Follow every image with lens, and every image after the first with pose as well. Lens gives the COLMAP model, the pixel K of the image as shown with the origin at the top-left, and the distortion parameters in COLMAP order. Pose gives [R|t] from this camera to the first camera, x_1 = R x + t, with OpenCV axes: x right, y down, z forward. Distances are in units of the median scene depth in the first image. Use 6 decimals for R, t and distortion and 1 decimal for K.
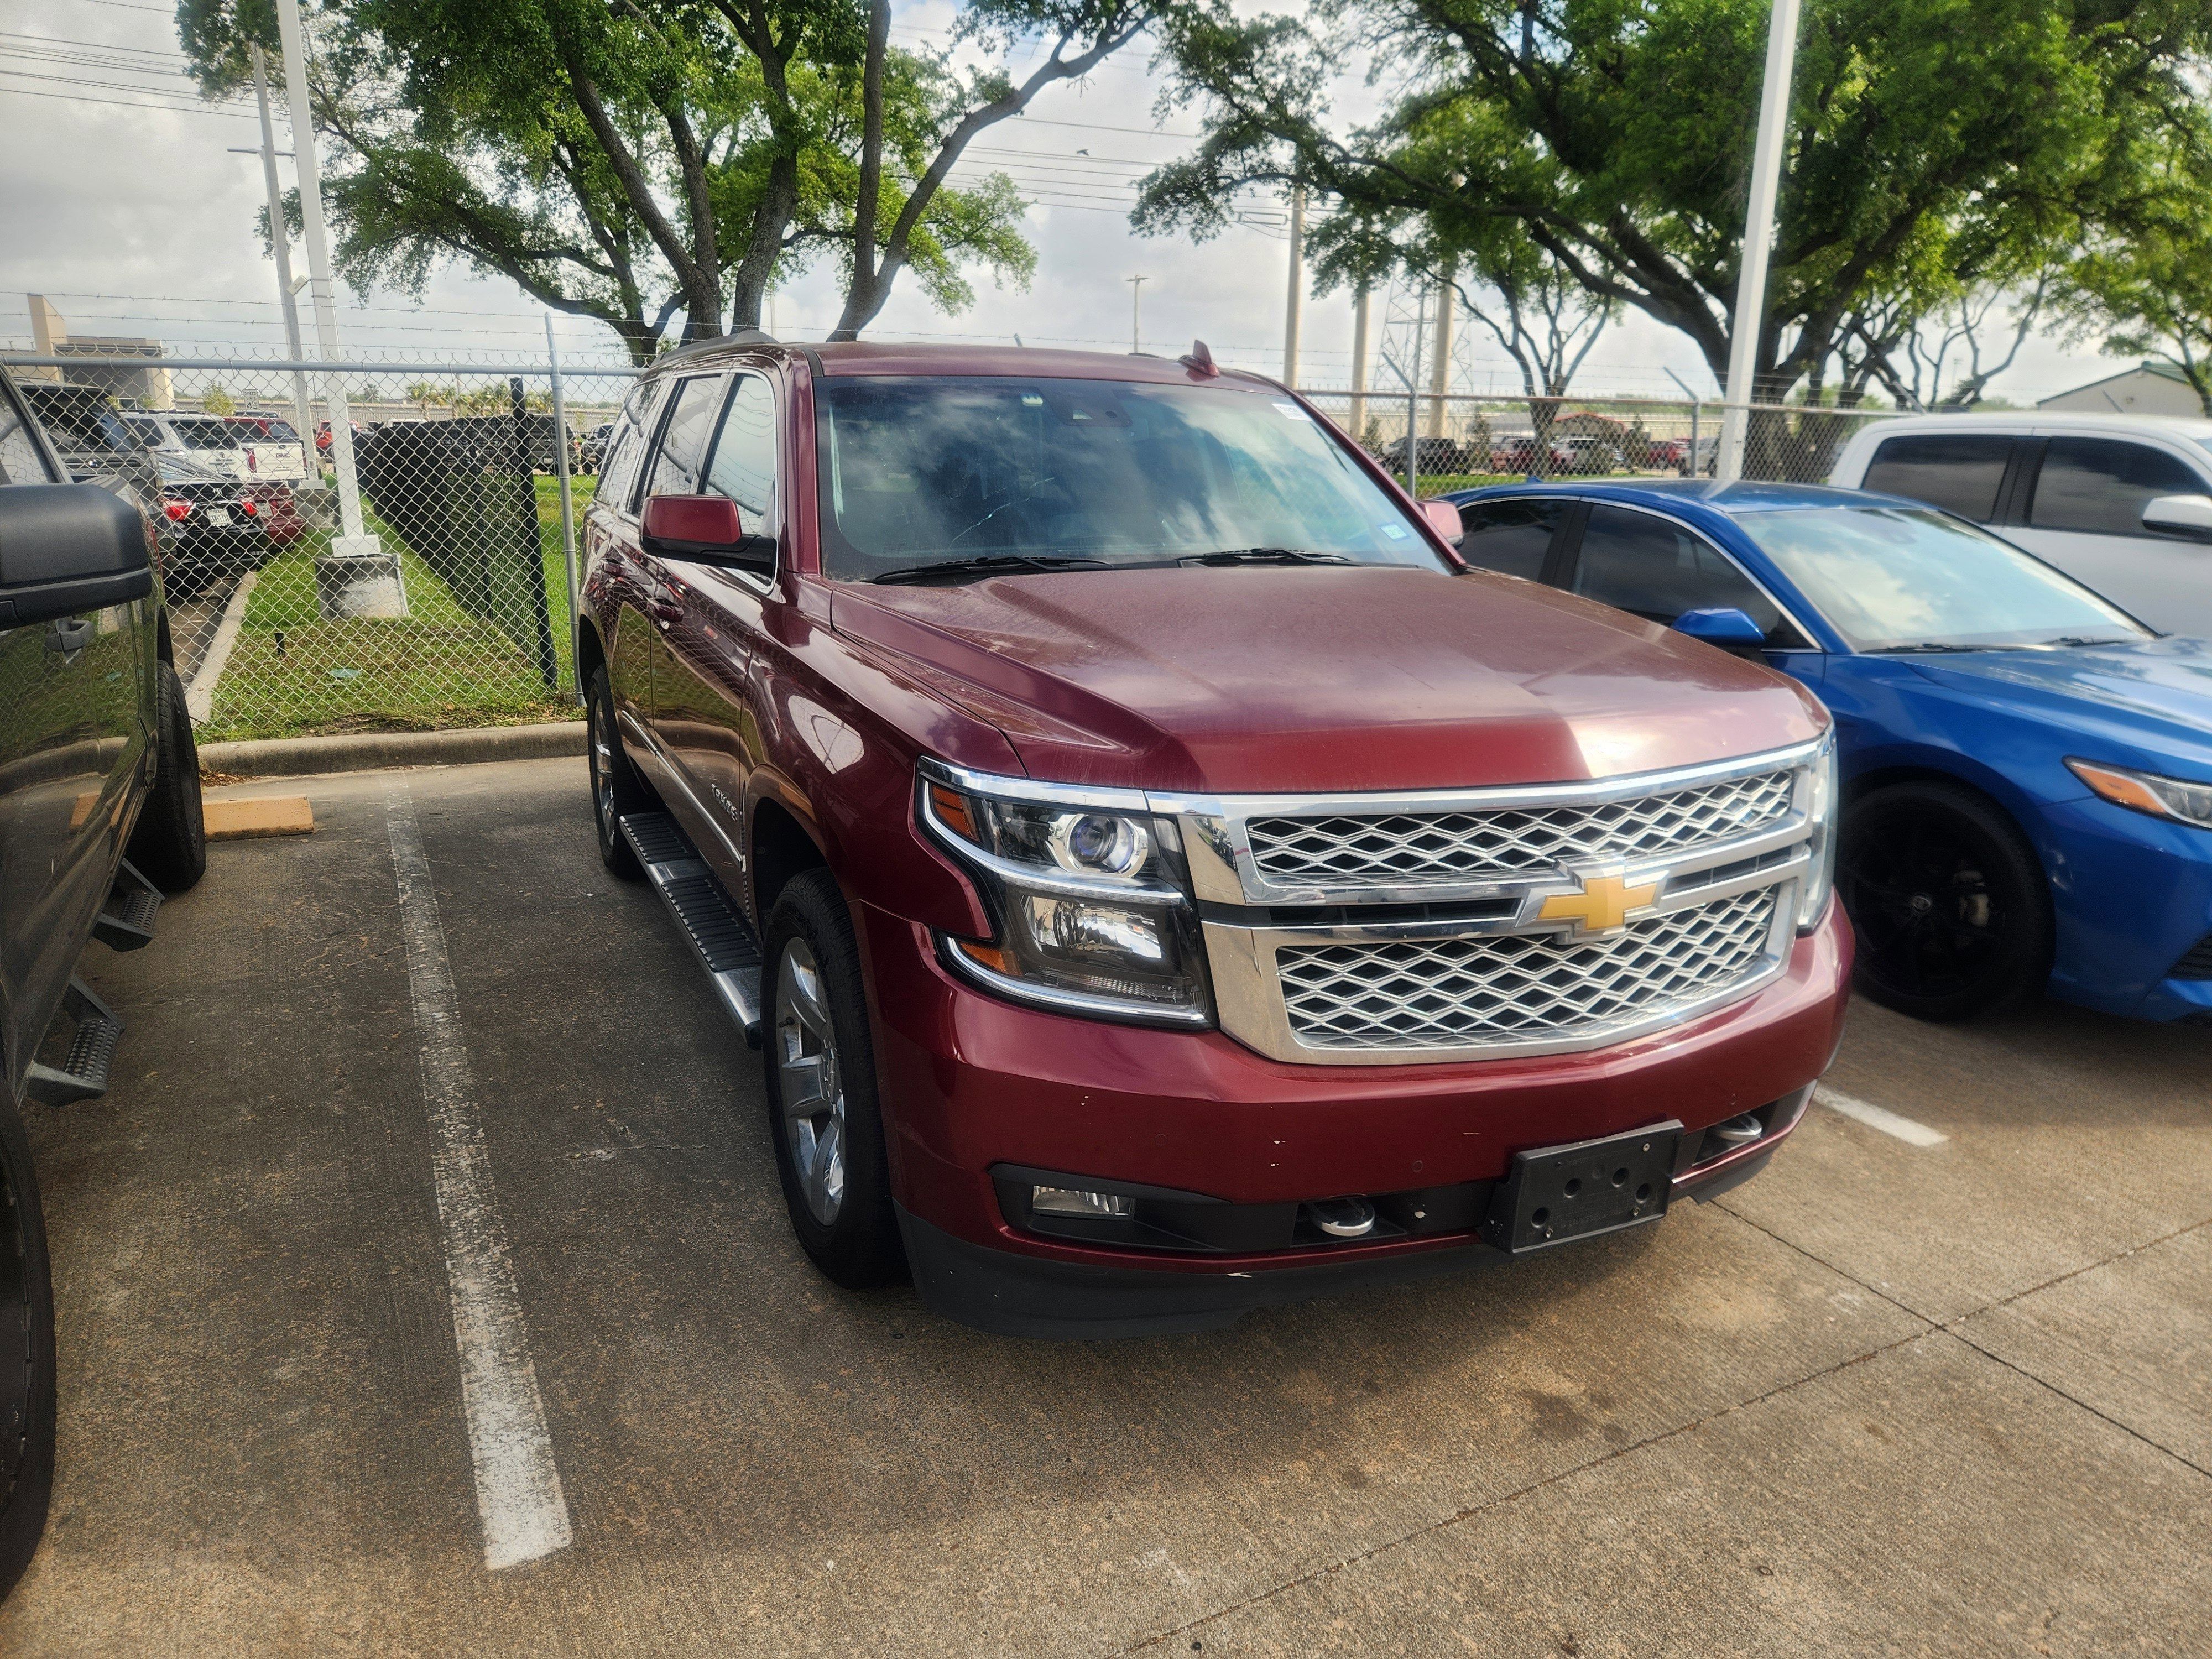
lens RADIAL K [[1552.4, 0, 1106.0], [0, 1552.4, 829.5], [0, 0, 1]] dist [0.003079, 0.000820]
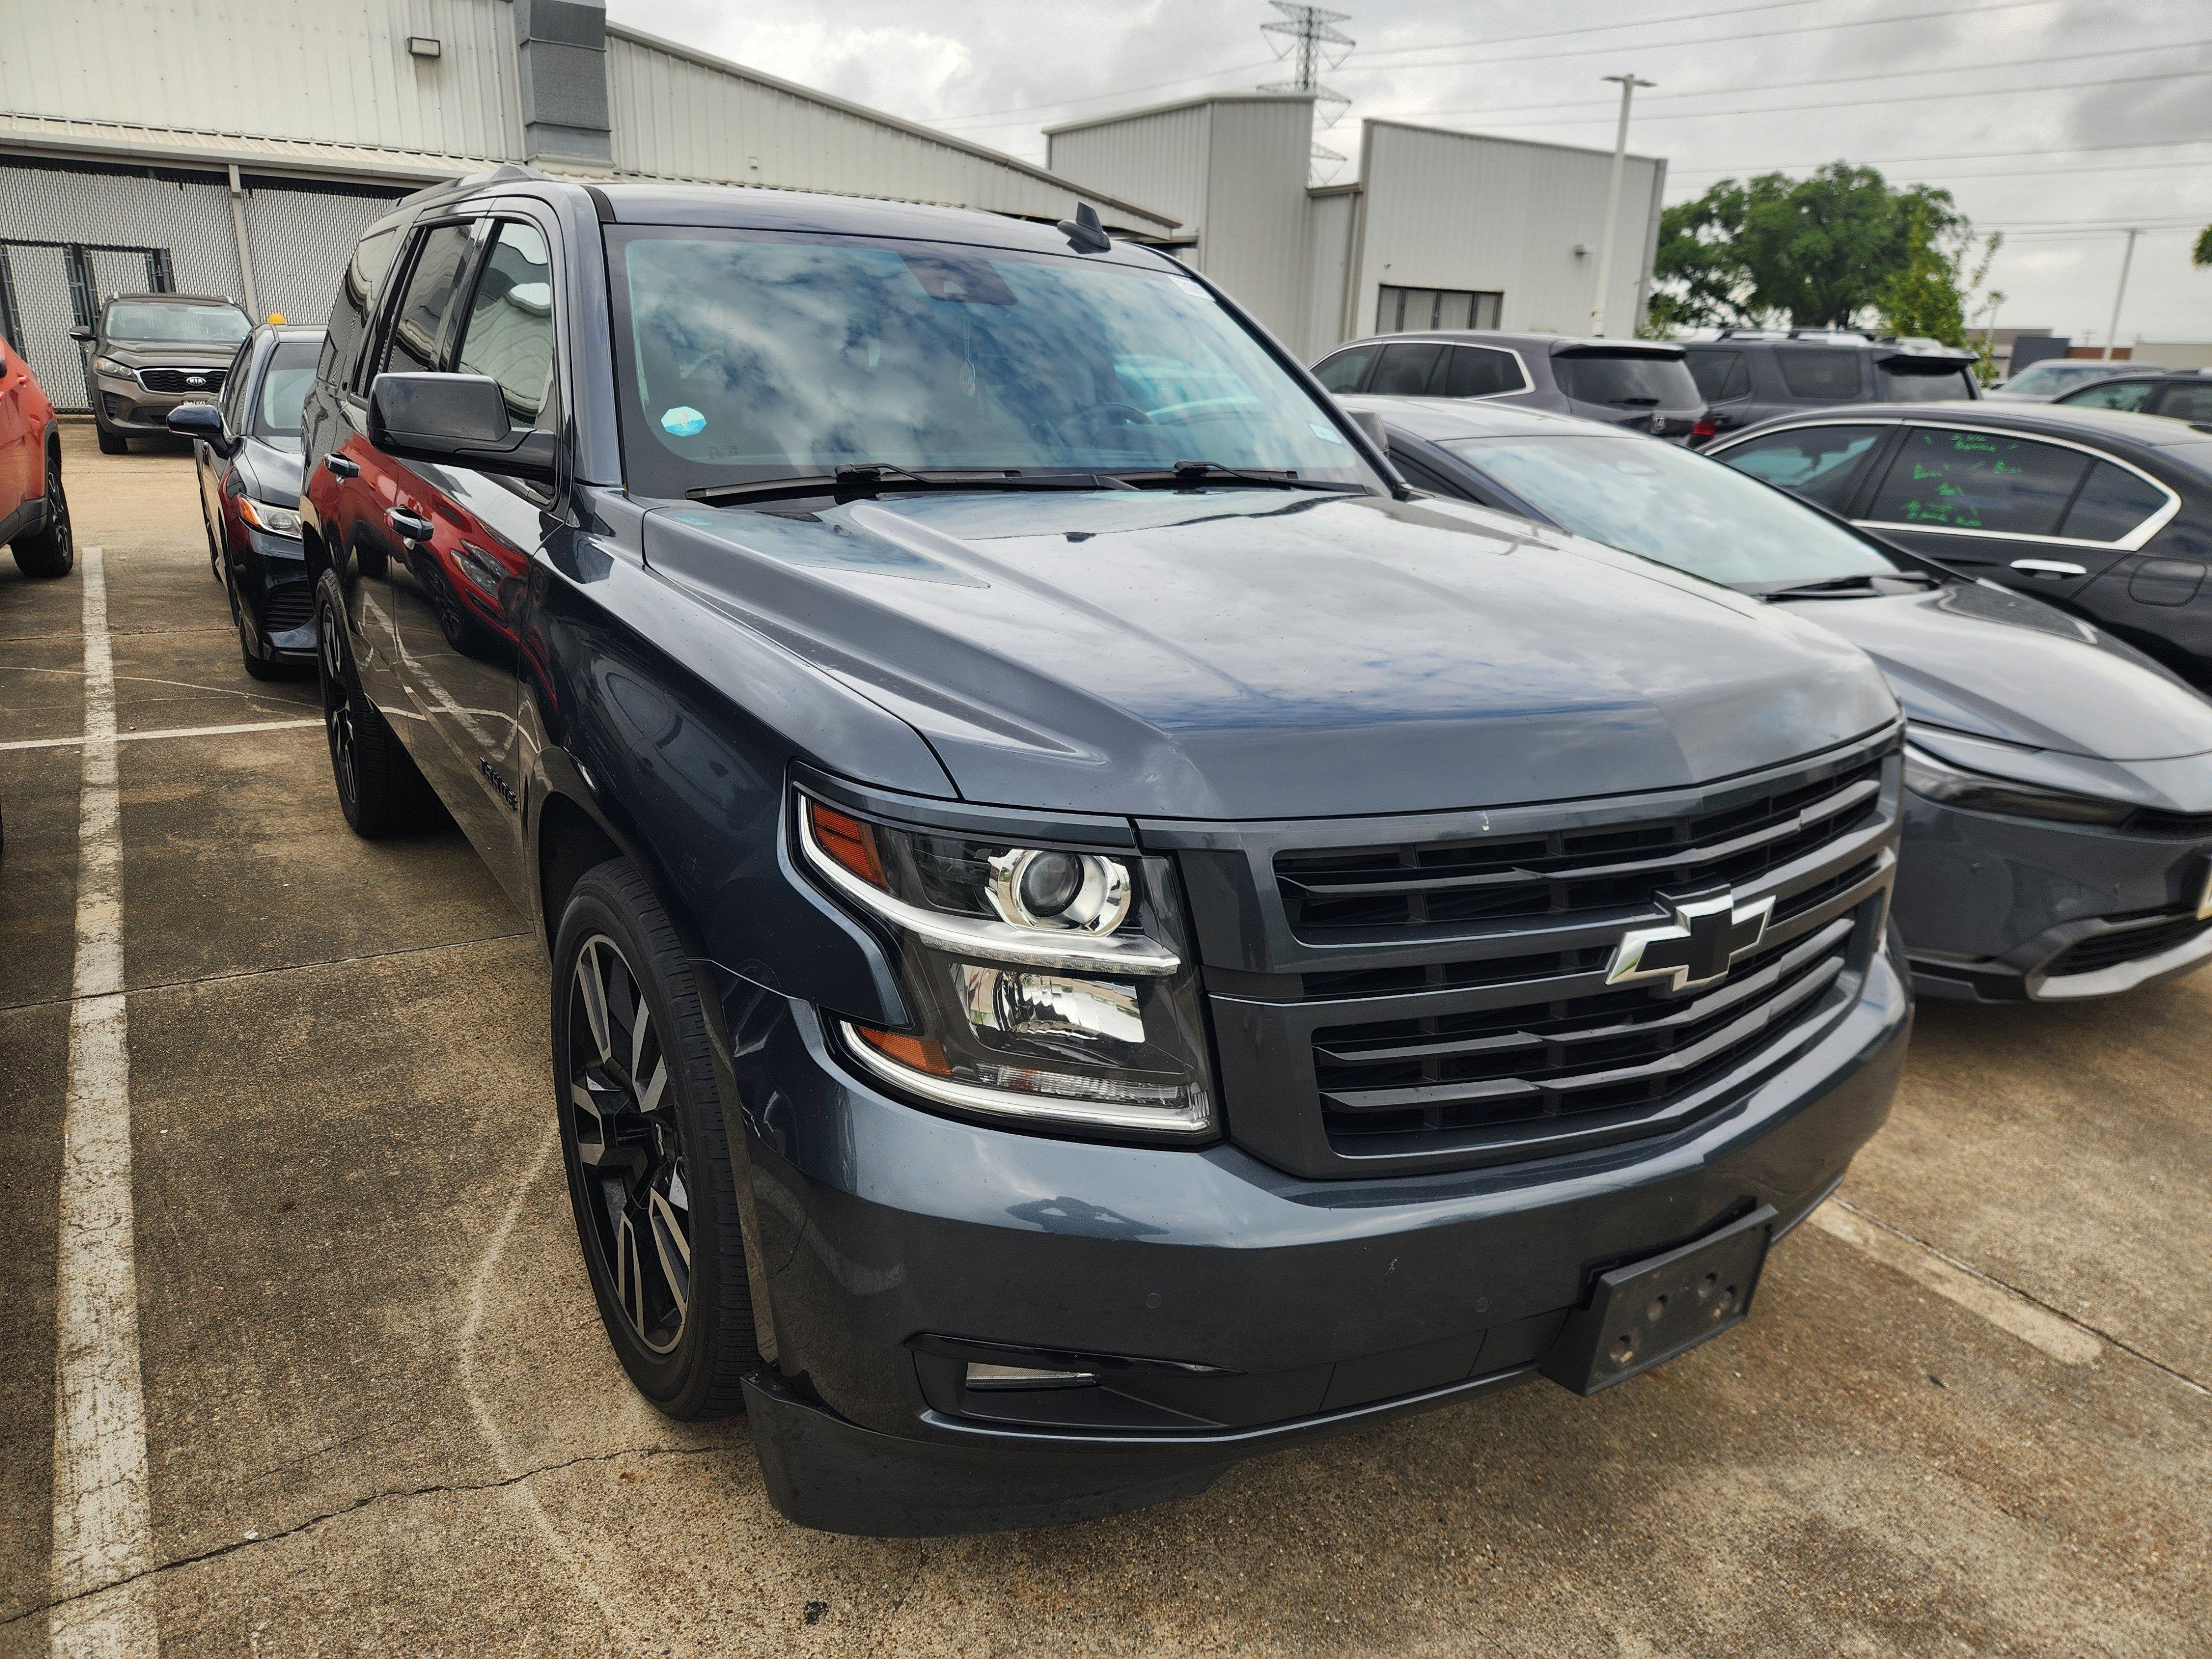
lens RADIAL K [[1595.3, 0, 1106.0], [0, 1595.3, 829.5], [0, 0, 1]] dist [-0.010025, -0.002151]
pose [[0.991562, -0.012363, 0.129039, -0.075488], [0.005141, 0.998409, 0.056150, -0.057414], [-0.129528, -0.055012, 0.990049, 0.276577]]
